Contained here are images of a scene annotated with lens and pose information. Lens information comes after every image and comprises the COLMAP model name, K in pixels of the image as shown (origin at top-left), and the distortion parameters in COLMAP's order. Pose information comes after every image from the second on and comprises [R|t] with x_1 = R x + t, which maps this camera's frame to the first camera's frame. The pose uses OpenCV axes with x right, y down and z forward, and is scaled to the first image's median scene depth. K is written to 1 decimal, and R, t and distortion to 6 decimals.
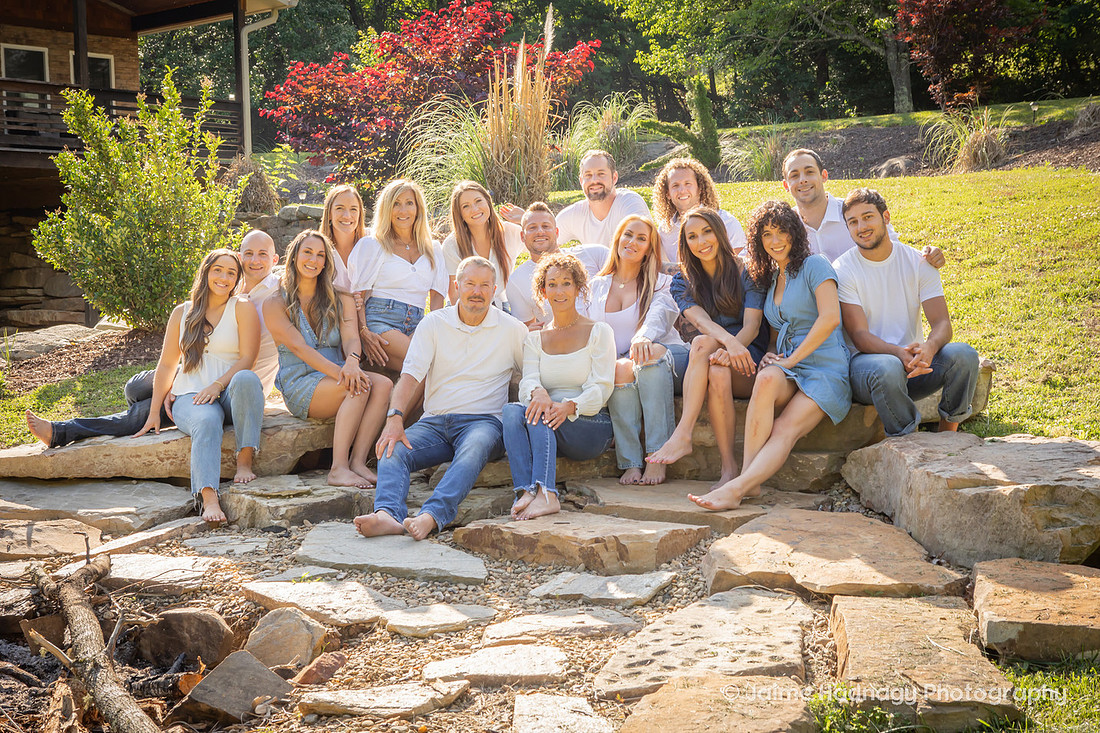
lens RADIAL K [[1720.4, 0, 532.3], [0, 1720.4, 371.7], [0, 0, 1]] dist [0.037230, 0.053092]
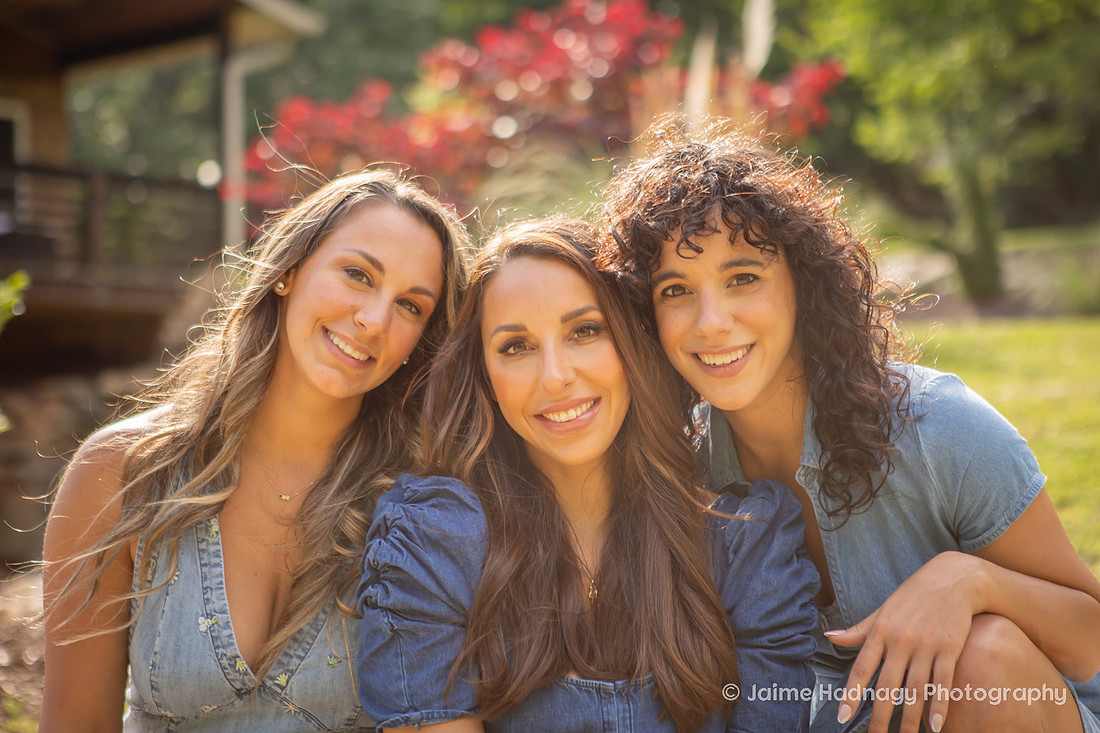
lens RADIAL K [[2227.6, 0, 600.2], [0, 2227.6, 327.7], [0, 0, 1]] dist [0.205339, 0.039892]
pose [[0.999337, 0.003745, -0.036225, -0.018580], [-0.007727, 0.993856, -0.110410, -0.049322], [0.035589, 0.110616, 0.993226, 0.522750]]
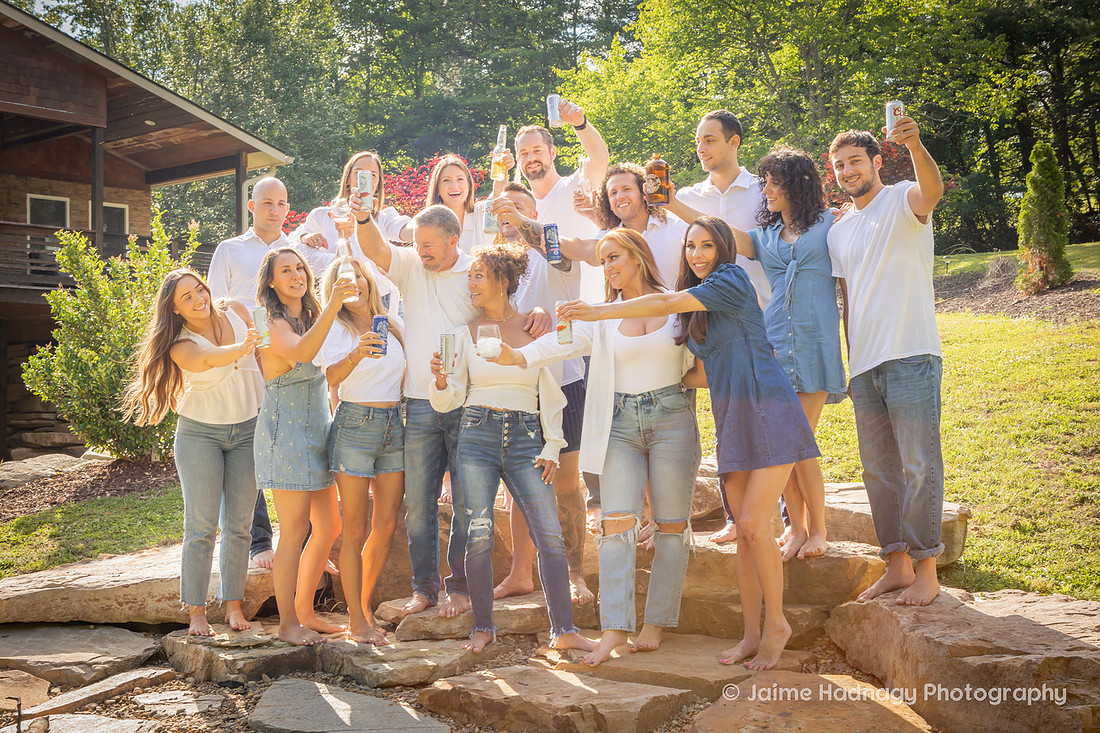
lens RADIAL K [[1489.5, 0, 531.9], [0, 1489.5, 340.5], [0, 0, 1]] dist [-0.006542, 0.050002]
pose [[0.999717, 0.009868, 0.021650, -0.002074], [-0.007744, 0.995344, -0.096070, -0.012204], [-0.022498, 0.095875, 0.995139, 0.099482]]
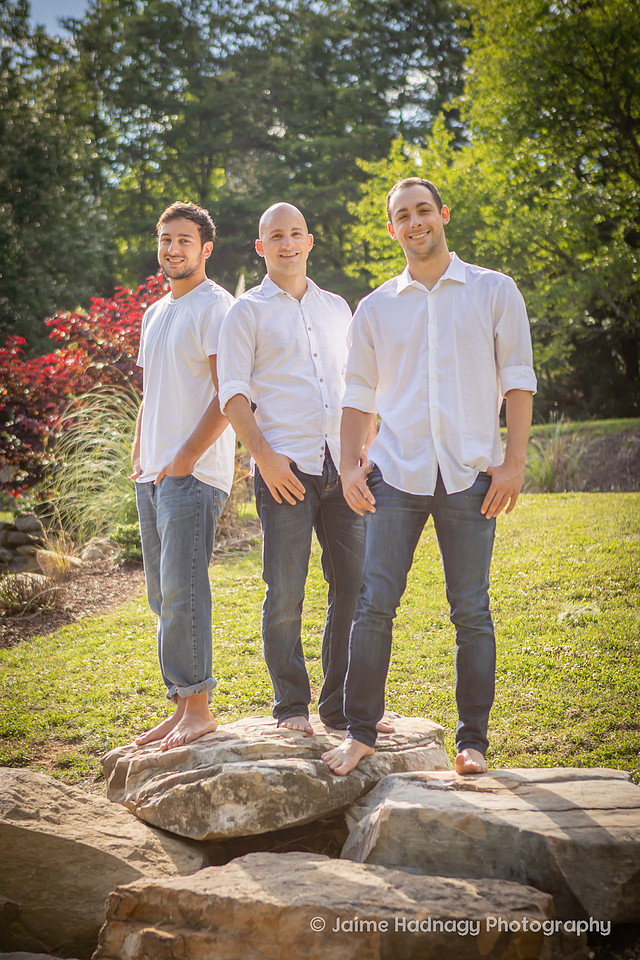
lens RADIAL K [[1833.8, 0, 307.8], [0, 1833.8, 509.5], [0, 0, 1]] dist [0.080943, 0.166370]
pose [[0.999712, 0.007660, -0.022726, 0.092900], [-0.009763, 0.995533, -0.093912, -0.036015], [0.021905, 0.094107, 0.995321, 0.231586]]
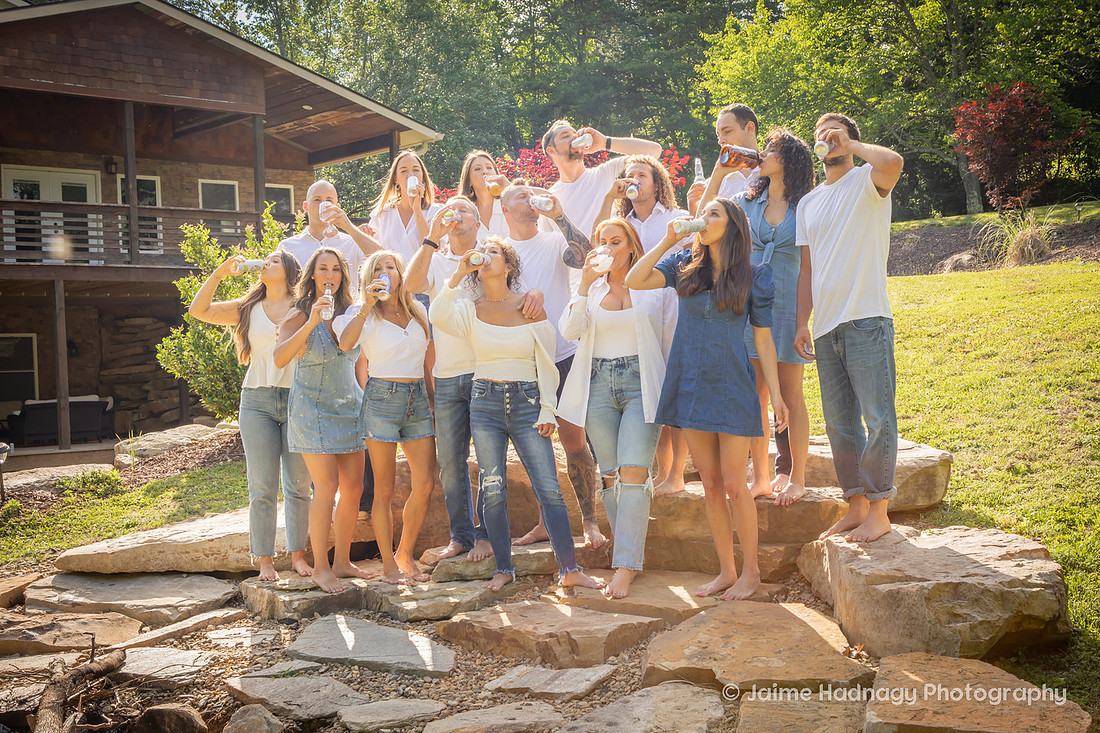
lens RADIAL K [[1465.2, 0, 610.0], [0, 1465.2, 350.6], [0, 0, 1]] dist [-0.031856, 0.064605]
pose [[0.998121, -0.022742, -0.056904, 0.071894], [0.019375, 0.998068, -0.059029, -0.014467], [0.058137, 0.057816, 0.996633, 0.037412]]
